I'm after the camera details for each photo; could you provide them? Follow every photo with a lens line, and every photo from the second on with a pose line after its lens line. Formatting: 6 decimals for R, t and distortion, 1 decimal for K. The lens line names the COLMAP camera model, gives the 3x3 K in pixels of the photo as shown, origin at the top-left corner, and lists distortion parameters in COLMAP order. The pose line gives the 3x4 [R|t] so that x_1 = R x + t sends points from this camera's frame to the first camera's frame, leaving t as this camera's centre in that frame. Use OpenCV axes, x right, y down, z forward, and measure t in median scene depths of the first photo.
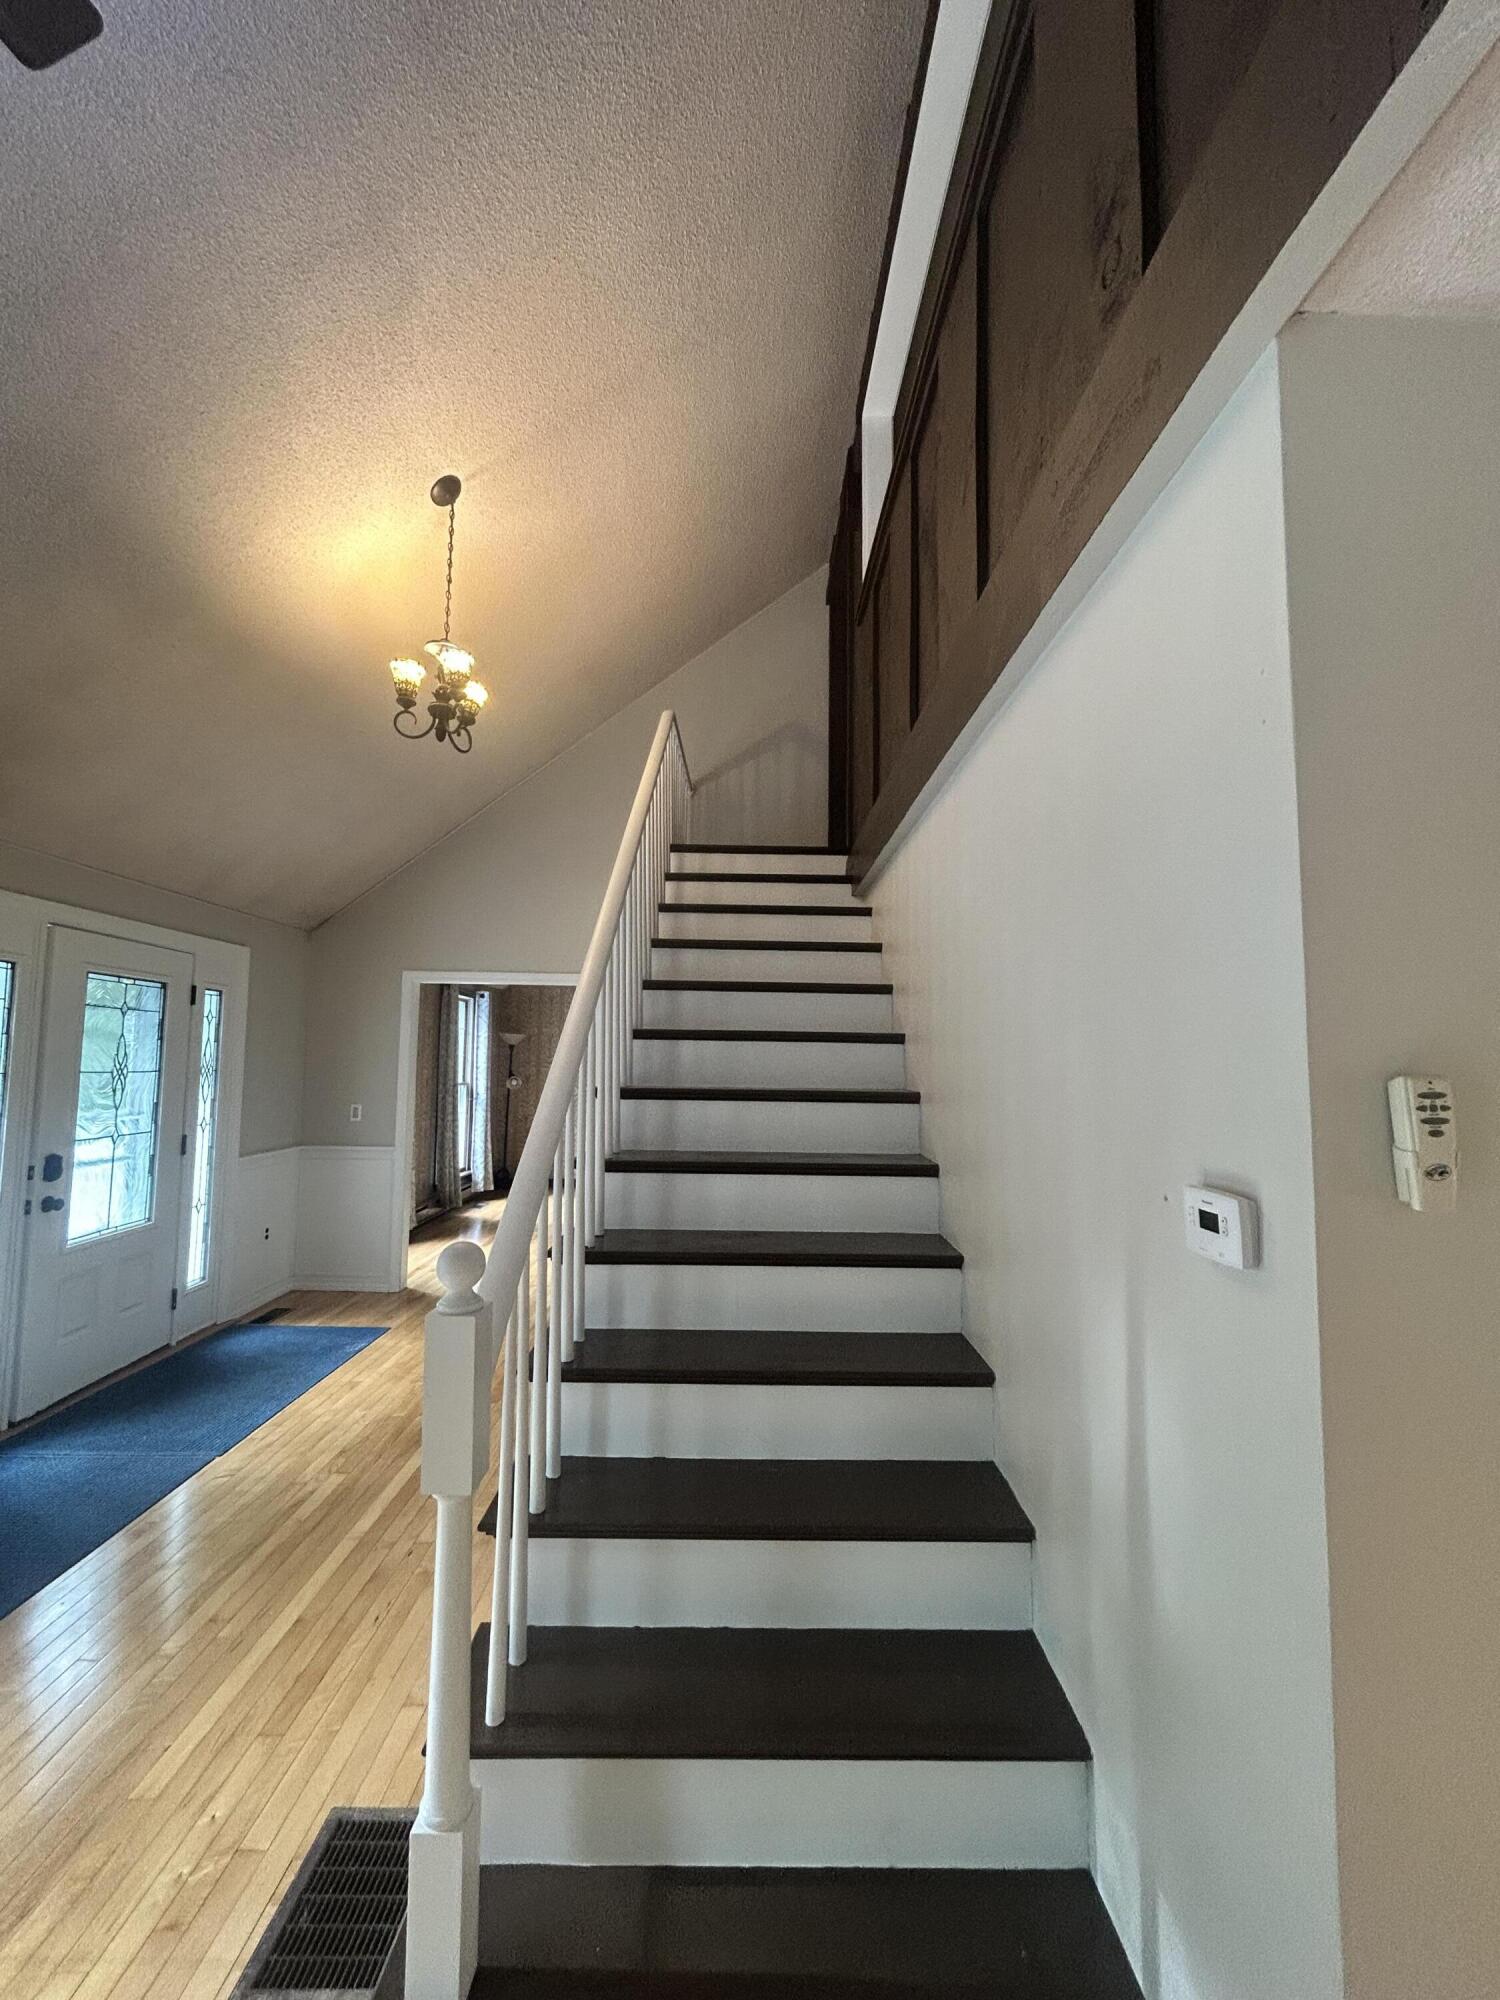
lens RADIAL K [[805.6, 0, 751.8], [0, 805.6, 999.7], [0, 0, 1]] dist [0.000209, 0.000587]
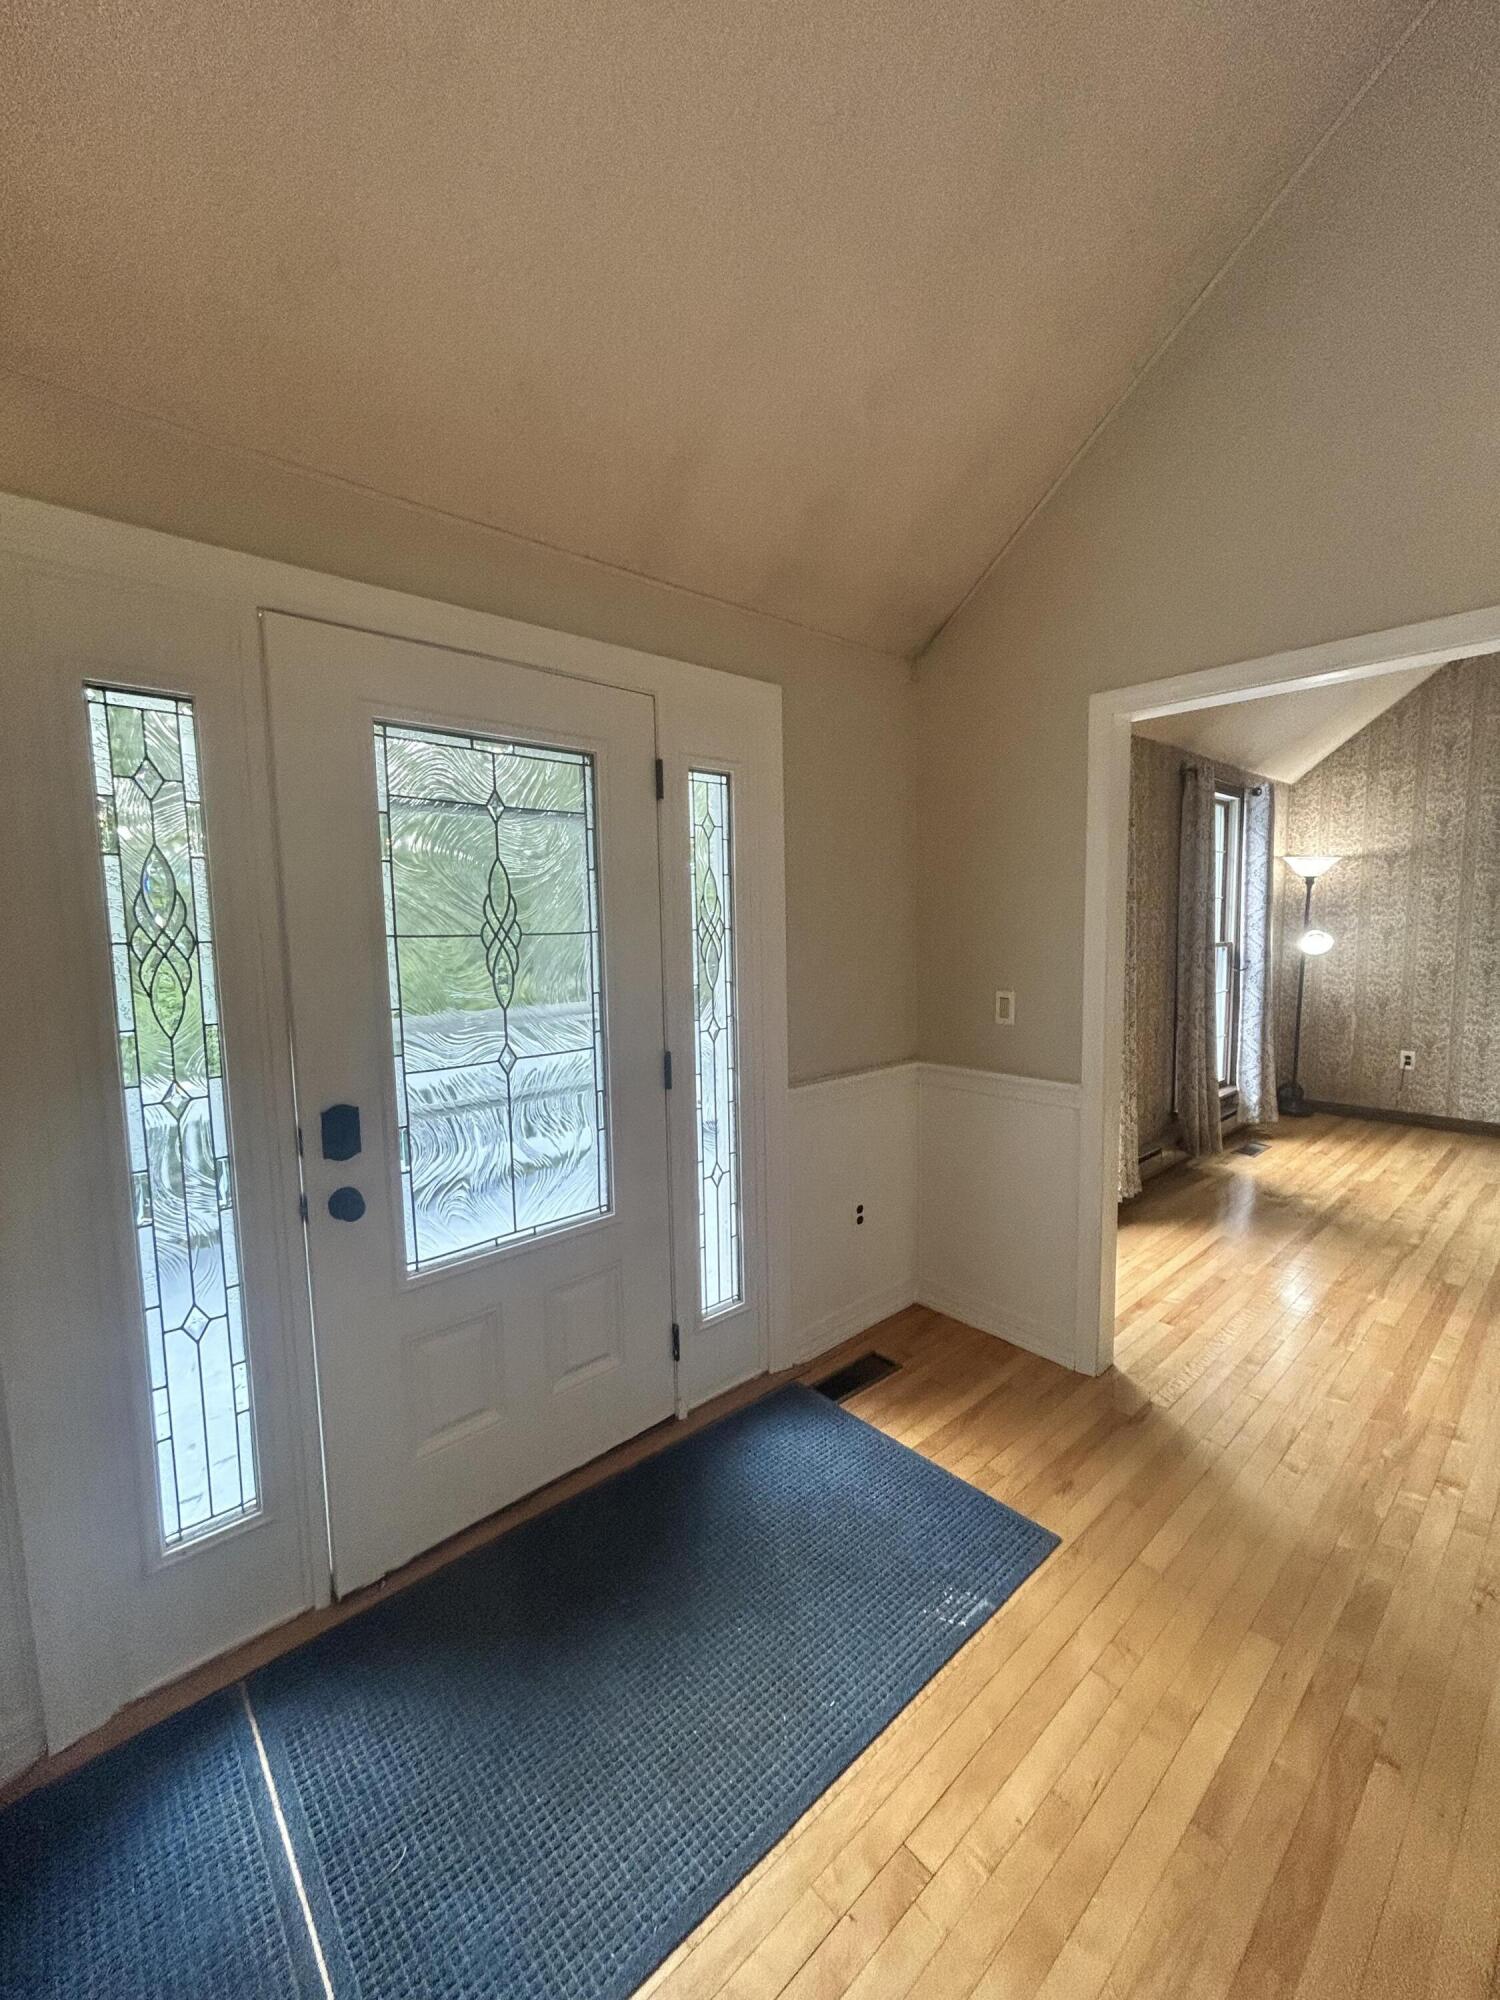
lens RADIAL K [[805.6, 0, 751.8], [0, 805.6, 999.7], [0, 0, 1]] dist [0.000209, 0.000587]
pose [[0.655375, 0.051274, -0.753561, -0.278329], [0.083877, 0.986582, 0.140077, 0.066492], [0.750632, -0.155009, 0.642281, 0.721252]]
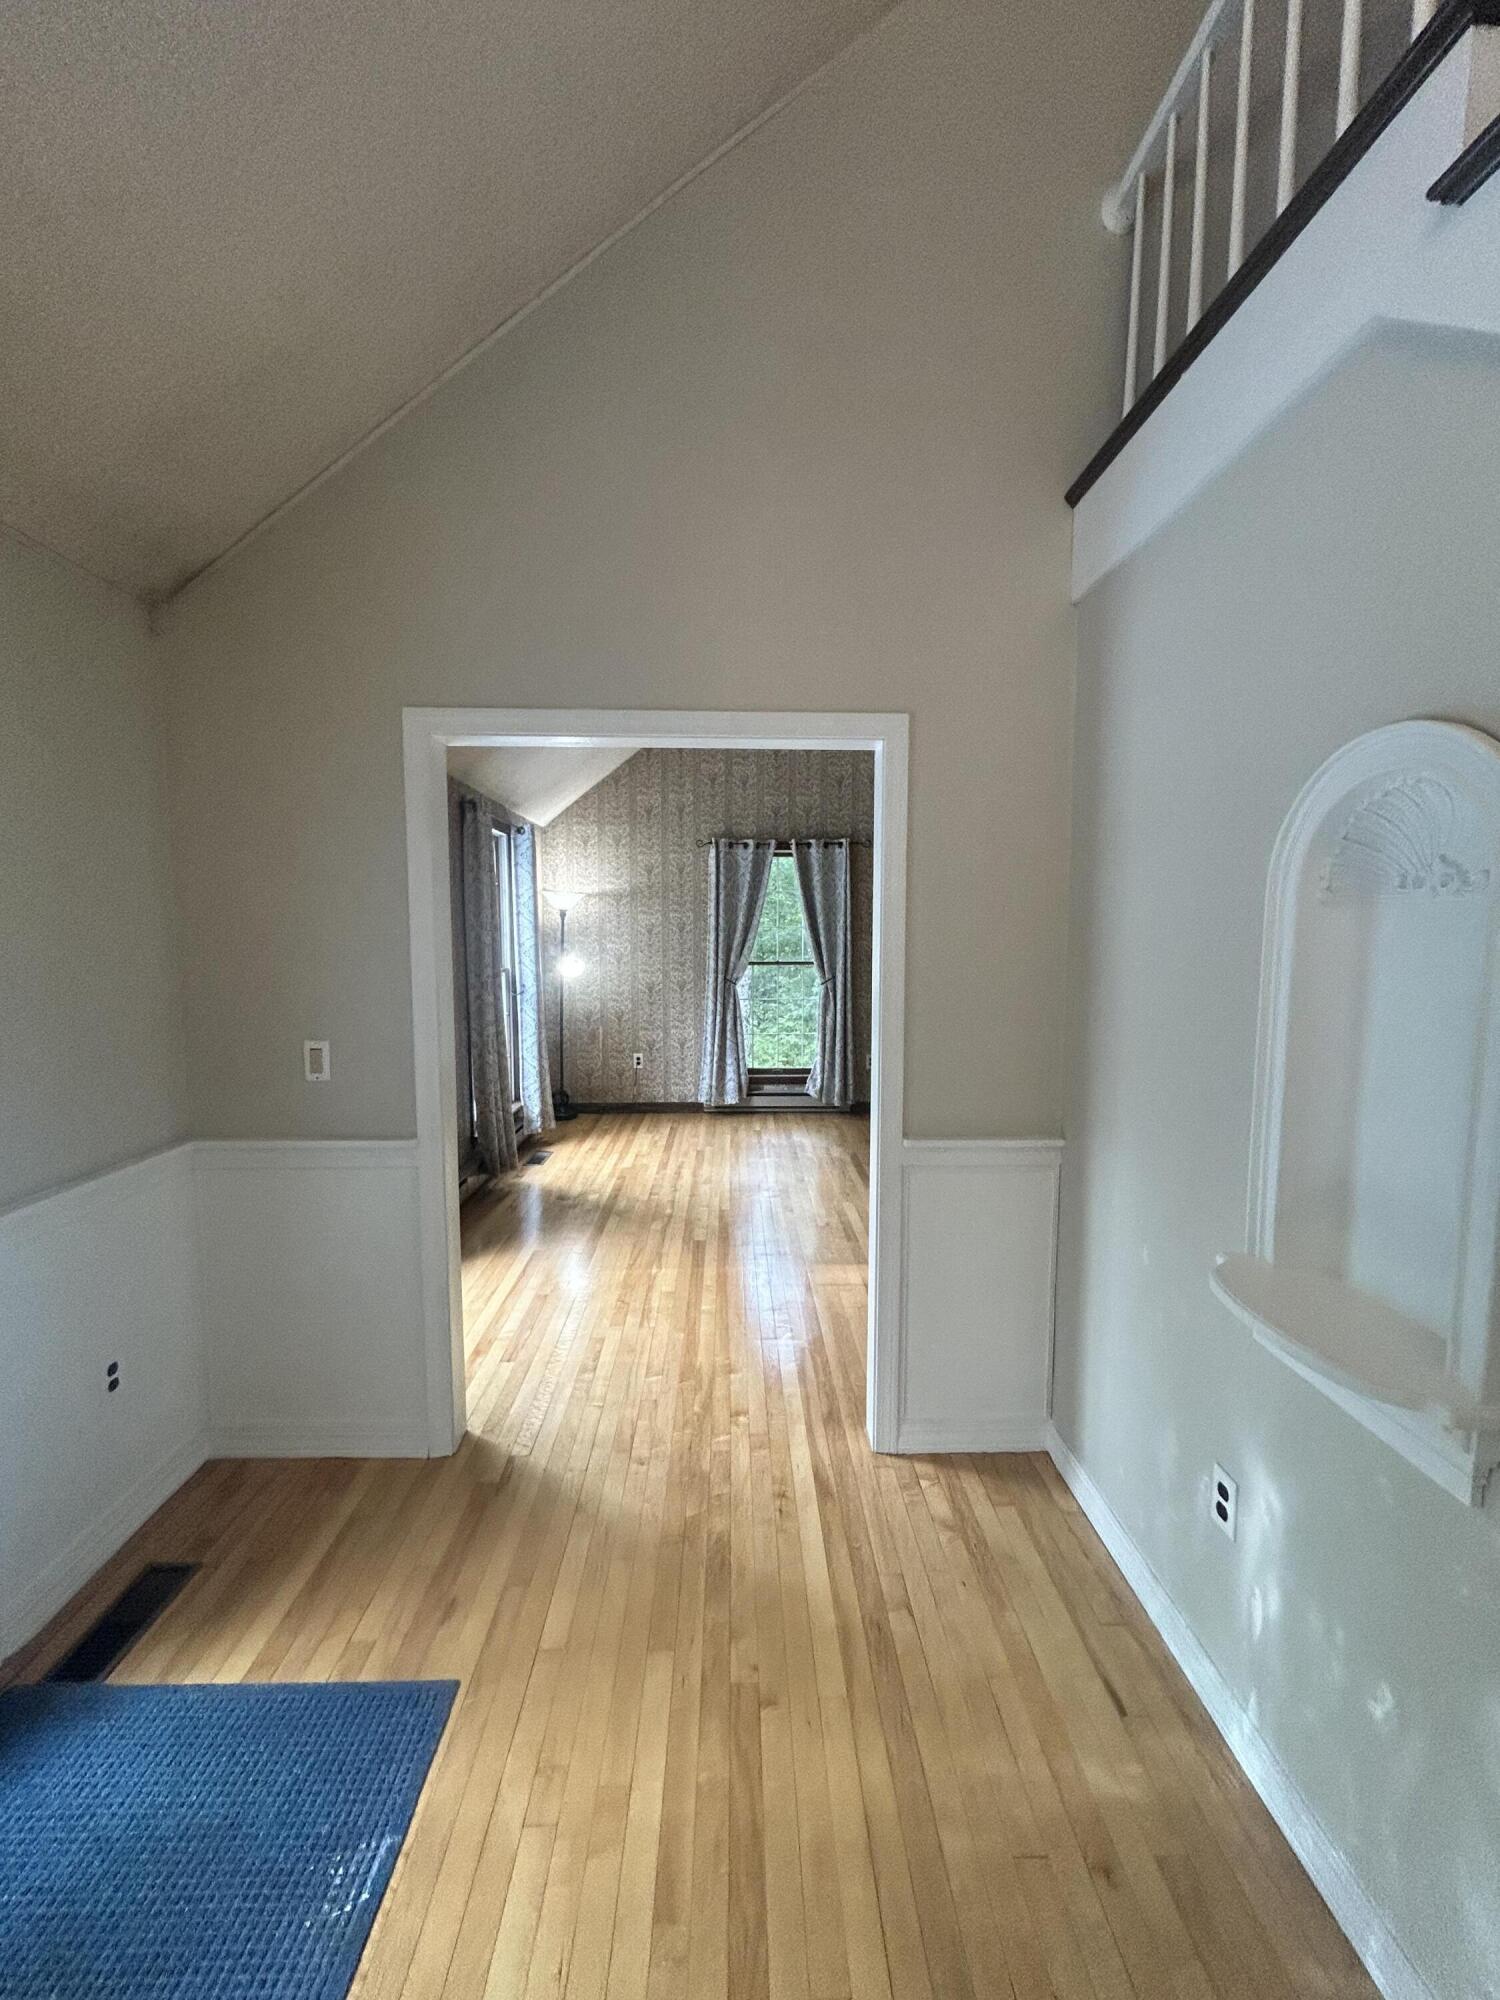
lens RADIAL K [[805.6, 0, 751.8], [0, 805.6, 999.7], [0, 0, 1]] dist [0.000209, 0.000587]
pose [[0.999881, -0.010300, 0.011505, -0.349212], [0.008325, 0.987054, 0.160172, 0.056789], [-0.013006, -0.160057, 0.987022, 0.761578]]
